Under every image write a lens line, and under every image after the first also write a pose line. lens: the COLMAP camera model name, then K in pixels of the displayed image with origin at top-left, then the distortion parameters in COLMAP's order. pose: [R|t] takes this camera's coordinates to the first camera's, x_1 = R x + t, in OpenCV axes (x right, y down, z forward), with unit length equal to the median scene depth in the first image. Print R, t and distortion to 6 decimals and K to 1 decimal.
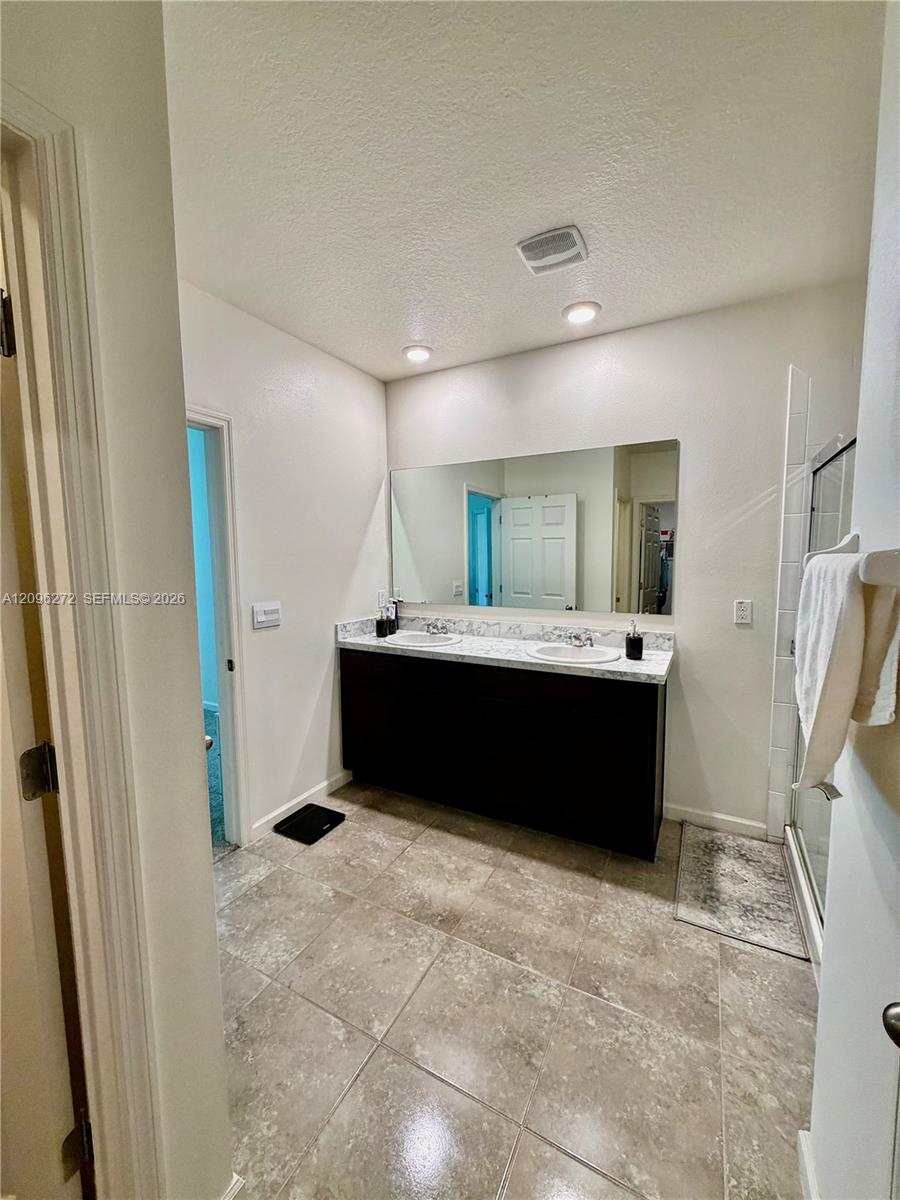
lens RADIAL K [[477.6, 0, 449.0], [0, 477.6, 599.5], [0, 0, 1]] dist [-0.003463, 0.000031]
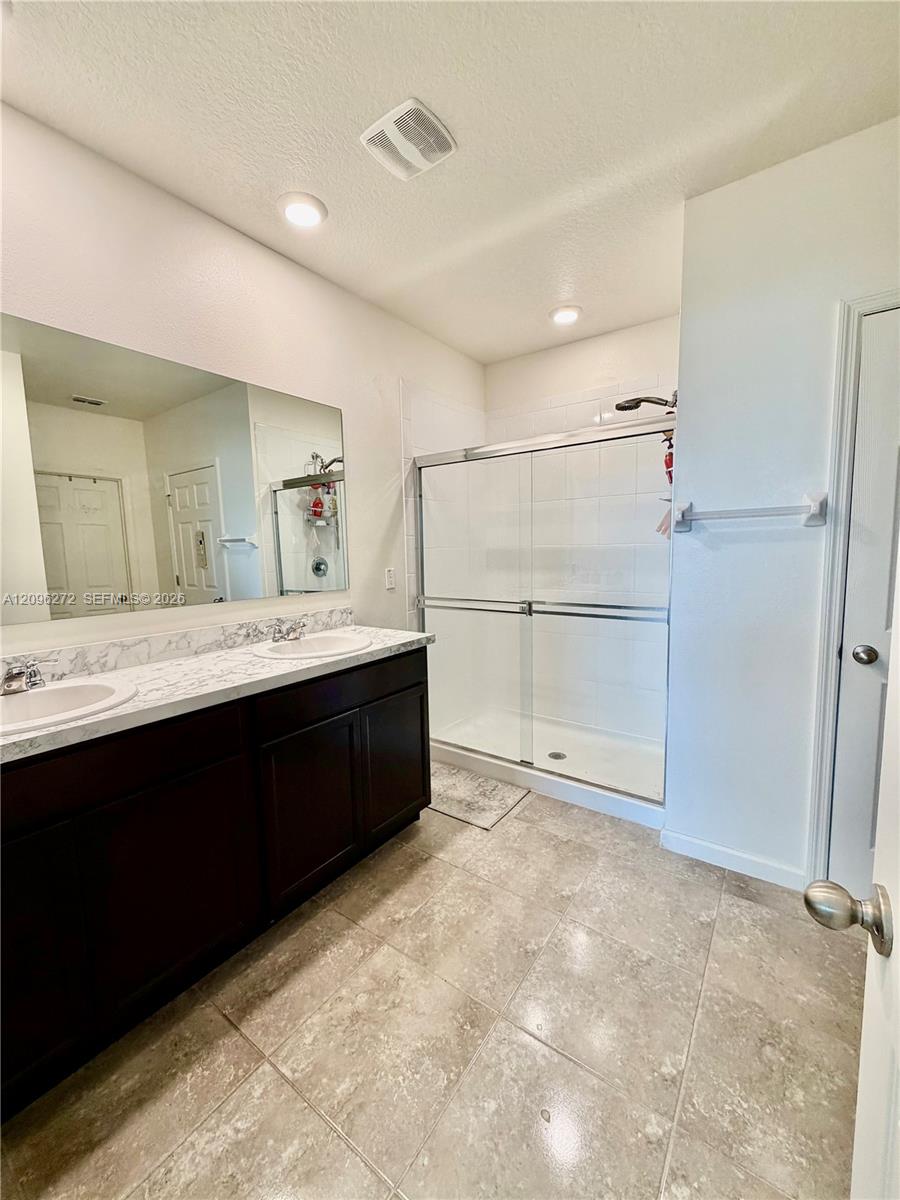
lens RADIAL K [[477.6, 0, 447.6], [0, 477.6, 600.9], [0, 0, 1]] dist [-0.003463, 0.000031]
pose [[0.128166, -0.098834, 0.986816, -0.538743], [0.117342, 0.989544, 0.083867, -0.001190], [-0.984786, 0.105046, 0.138424, 0.729834]]
